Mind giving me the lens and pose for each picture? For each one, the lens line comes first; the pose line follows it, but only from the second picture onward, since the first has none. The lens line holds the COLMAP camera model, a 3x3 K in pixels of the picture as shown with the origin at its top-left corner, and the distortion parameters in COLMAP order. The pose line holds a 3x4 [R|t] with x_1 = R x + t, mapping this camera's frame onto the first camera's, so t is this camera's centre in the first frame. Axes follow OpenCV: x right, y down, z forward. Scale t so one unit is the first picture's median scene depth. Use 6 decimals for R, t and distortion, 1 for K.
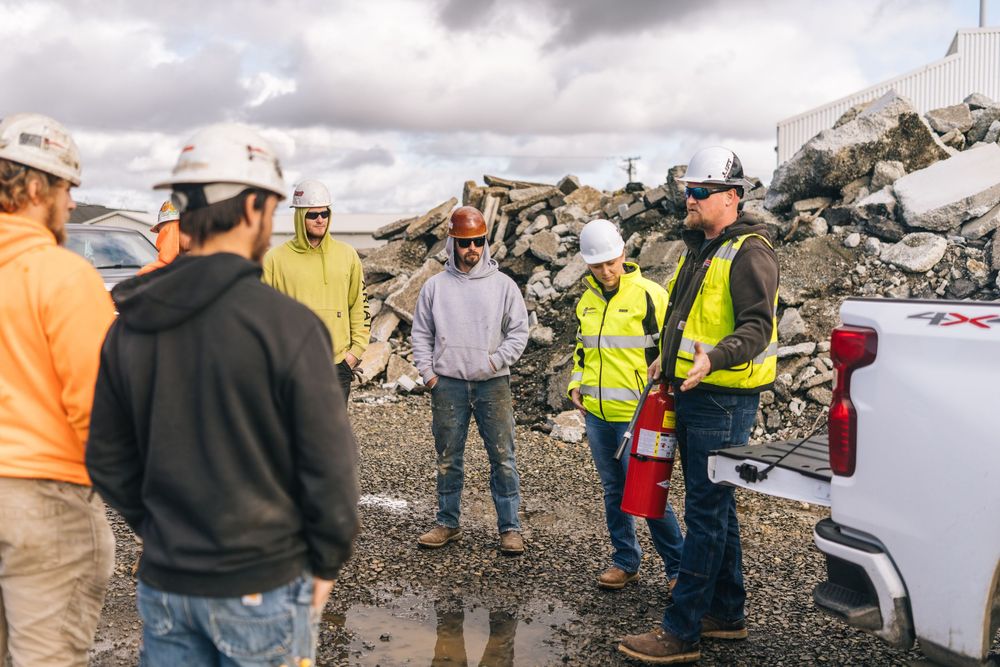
lens RADIAL K [[1174.7, 0, 505.7], [0, 1174.7, 338.6], [0, 0, 1]] dist [0.029305, 0.000000]
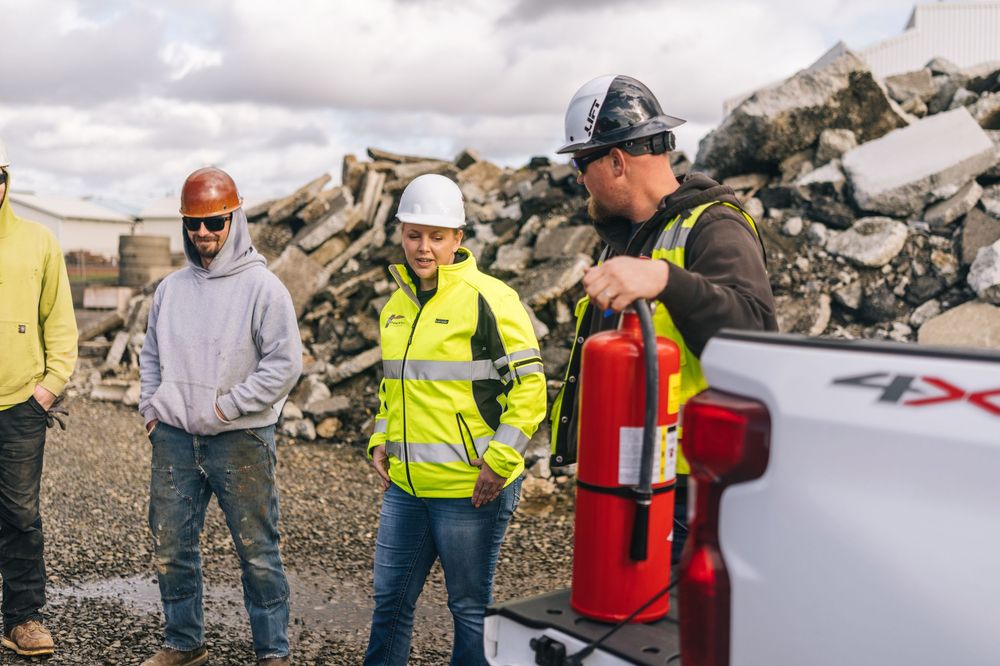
lens RADIAL K [[1257.8, 0, 537.3], [0, 1257.8, 308.3], [0, 0, 1]] dist [0.037754, 0.000000]
pose [[0.997271, 0.001762, 0.073800, 0.056978], [-0.000305, 0.999805, -0.019738, -0.010803], [-0.073821, 0.019661, 0.997078, 0.155902]]
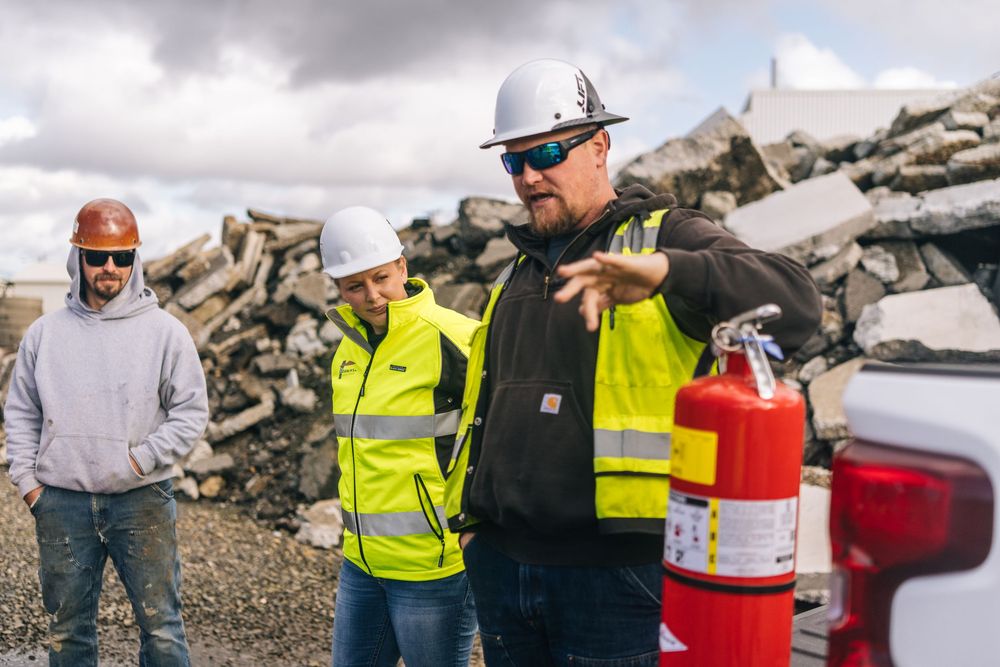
lens RADIAL K [[1174.7, 0, 495.8], [0, 1174.7, 333.4], [0, 0, 1]] dist [0.029305, 0.000000]
pose [[0.987331, 0.008918, 0.158421, 0.039431], [-0.000657, 0.998641, -0.052119, -0.007479], [-0.158671, 0.051355, 0.985995, 0.215738]]
